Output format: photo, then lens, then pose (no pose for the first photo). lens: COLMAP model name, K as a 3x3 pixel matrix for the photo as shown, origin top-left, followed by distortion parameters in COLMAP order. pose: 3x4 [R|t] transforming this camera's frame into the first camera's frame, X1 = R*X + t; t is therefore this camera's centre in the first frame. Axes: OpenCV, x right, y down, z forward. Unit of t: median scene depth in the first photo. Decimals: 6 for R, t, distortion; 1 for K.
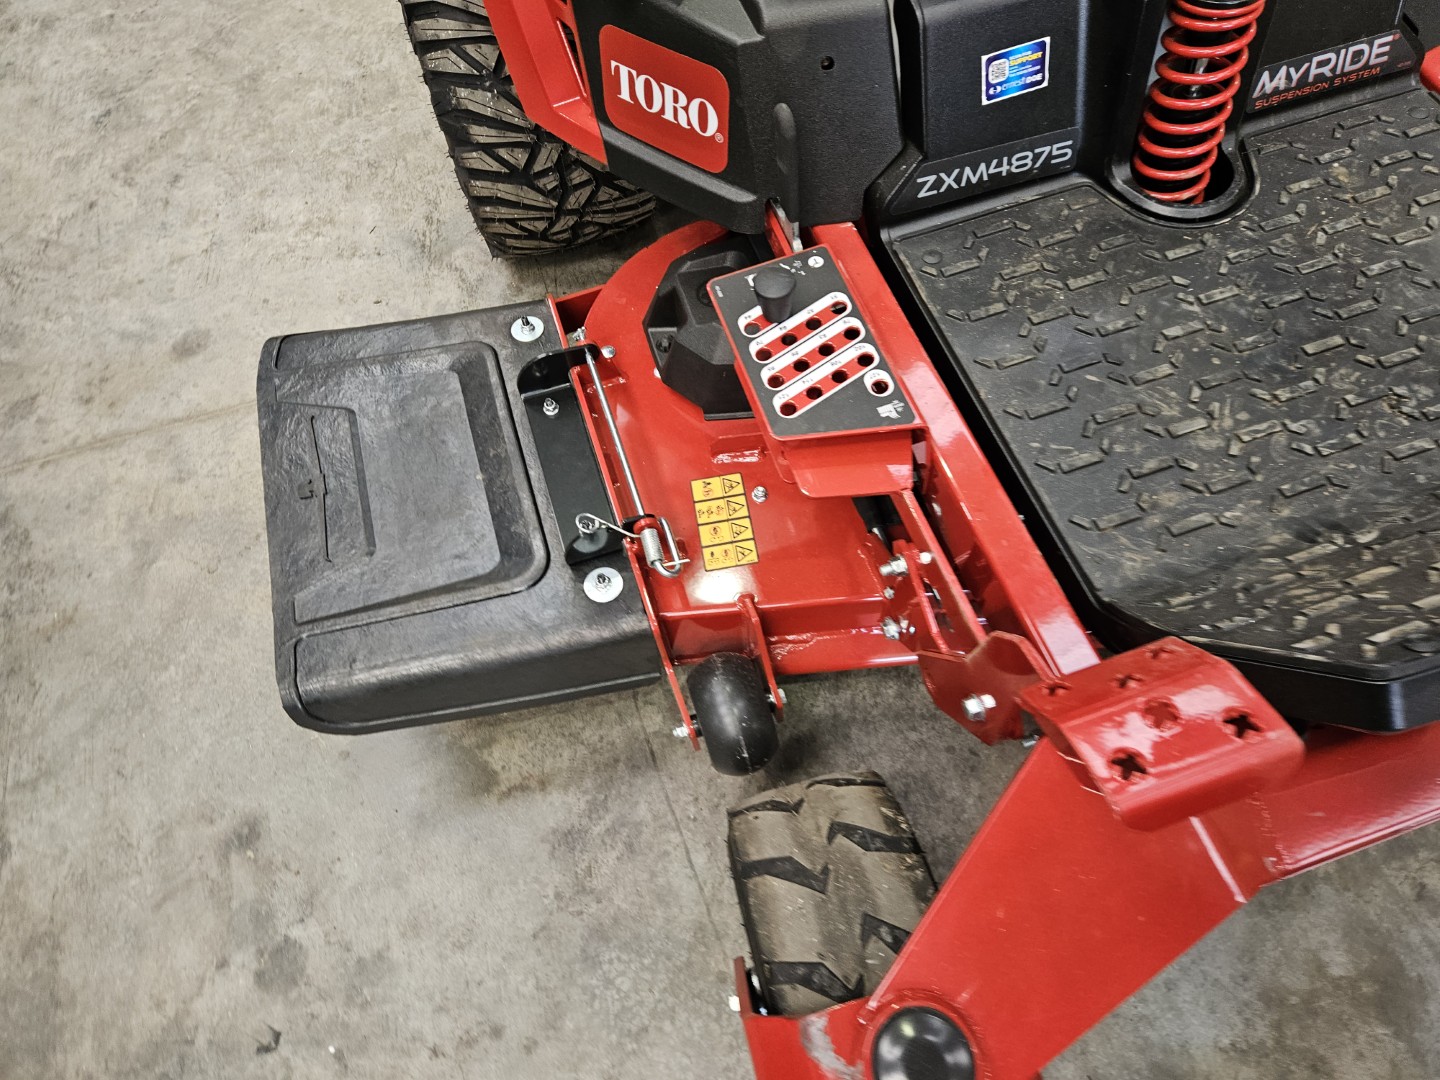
lens RADIAL K [[967.3, 0, 740.0], [0, 967.3, 523.6], [0, 0, 1]] dist [0.049899, -0.039296]
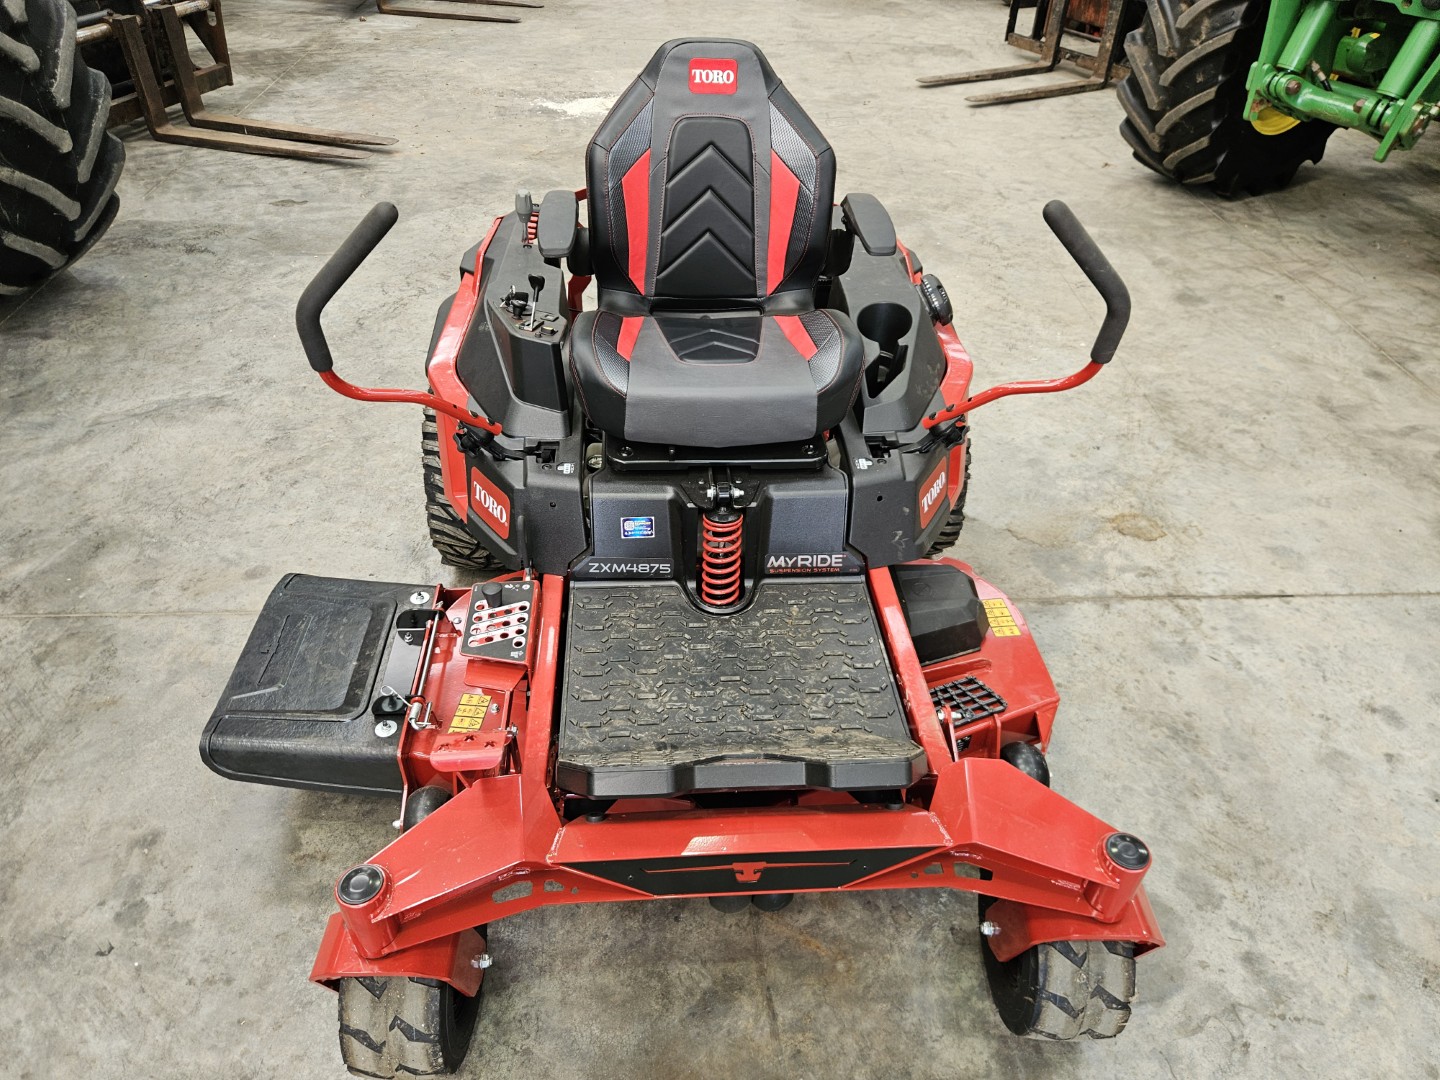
lens RADIAL K [[967.3, 0, 721.8], [0, 967.3, 541.4], [0, 0, 1]] dist [0.049899, -0.039296]
pose [[0.965486, 0.224894, -0.131378, 0.570011], [-0.257303, 0.901816, -0.347164, 0.197823], [0.040404, 0.368985, 0.928557, -0.735017]]
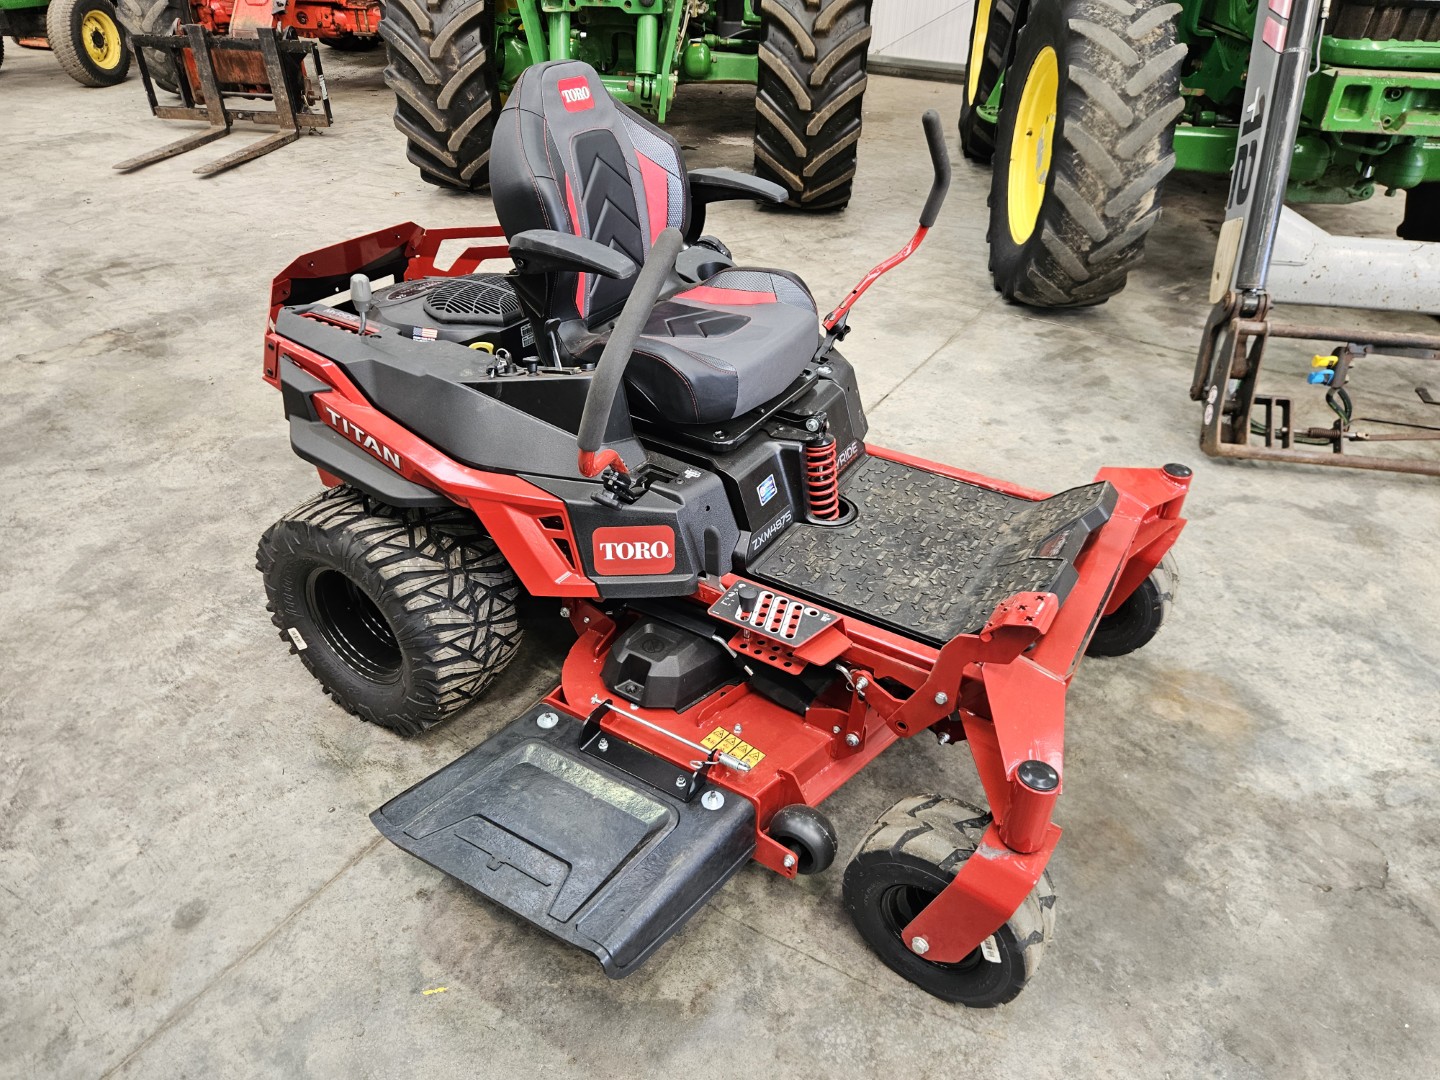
lens RADIAL K [[967.3, 0, 725.2], [0, 967.3, 527.8], [0, 0, 1]] dist [0.049899, -0.039296]
pose [[0.758155, -0.291971, 0.583055, -0.881447], [0.528995, 0.798207, -0.288149, 0.165991], [-0.381267, 0.526896, 0.759616, -0.500203]]
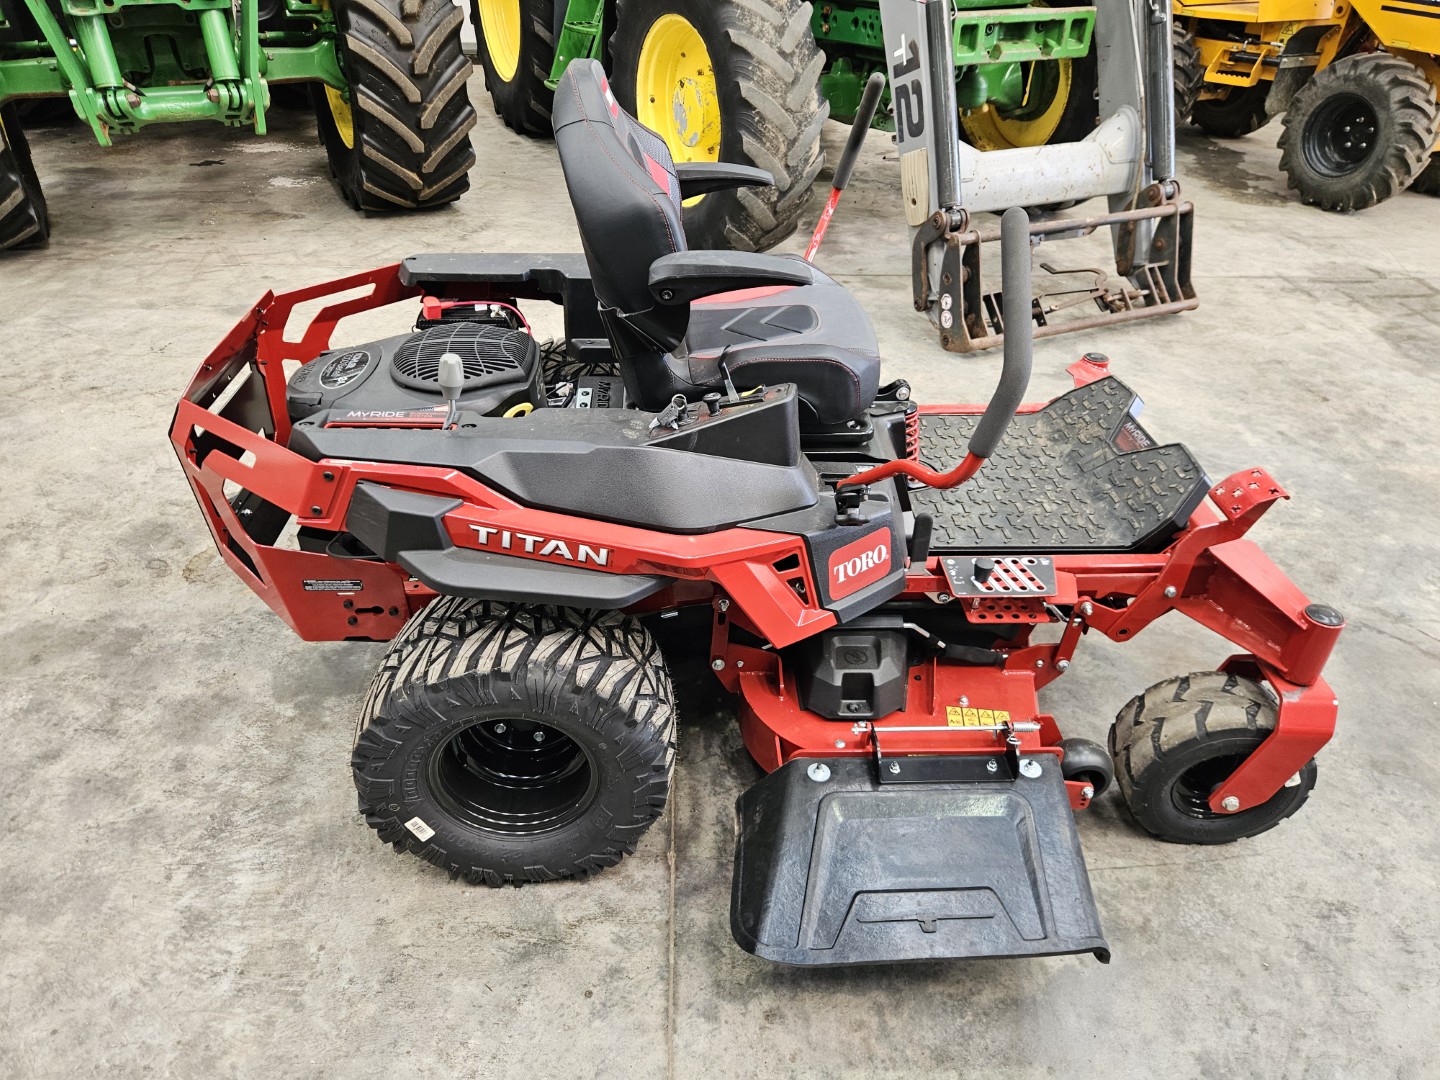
lens RADIAL K [[967.3, 0, 703.4], [0, 967.3, 522.1], [0, 0, 1]] dist [0.049899, -0.039296]
pose [[0.278971, -0.475950, 0.834055, -1.379283], [0.816103, 0.575255, 0.055300, -0.676815], [-0.506114, 0.665247, 0.548903, 0.050021]]
